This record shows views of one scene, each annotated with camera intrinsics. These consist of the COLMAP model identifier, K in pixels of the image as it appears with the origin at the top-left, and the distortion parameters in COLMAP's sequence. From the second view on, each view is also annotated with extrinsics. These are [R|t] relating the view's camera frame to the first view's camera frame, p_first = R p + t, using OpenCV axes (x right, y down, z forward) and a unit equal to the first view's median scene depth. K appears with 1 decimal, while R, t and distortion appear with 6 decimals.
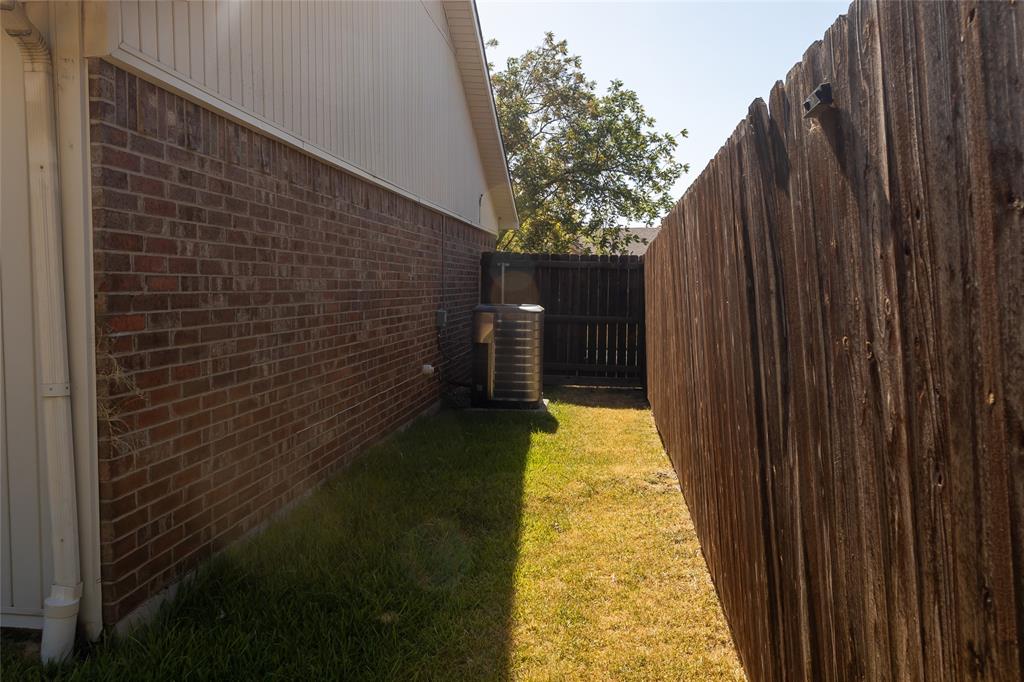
lens RADIAL K [[804.0, 0, 512.0], [0, 804.0, 341.0], [0, 0, 1]] dist [-0.000544, 0.005431]
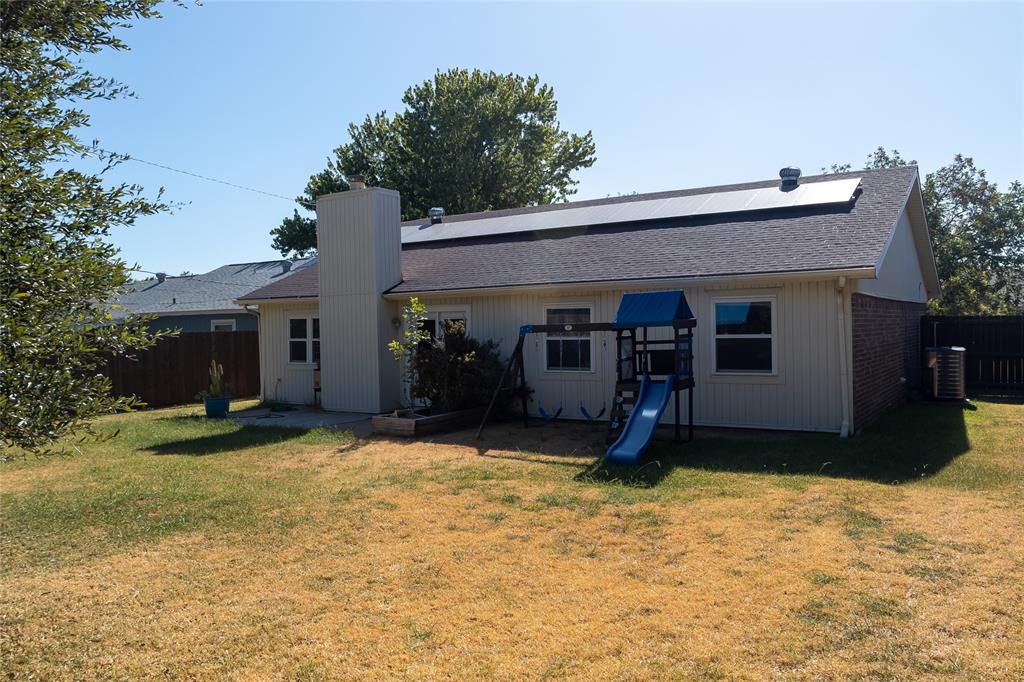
lens RADIAL K [[804.0, 0, 512.0], [0, 804.0, 341.0], [0, 0, 1]] dist [-0.000544, 0.005431]
pose [[0.900354, -0.018244, -0.434777, -0.097412], [-0.003225, 0.998814, -0.048589, 0.034549], [0.435147, 0.045149, 0.899227, -1.139324]]
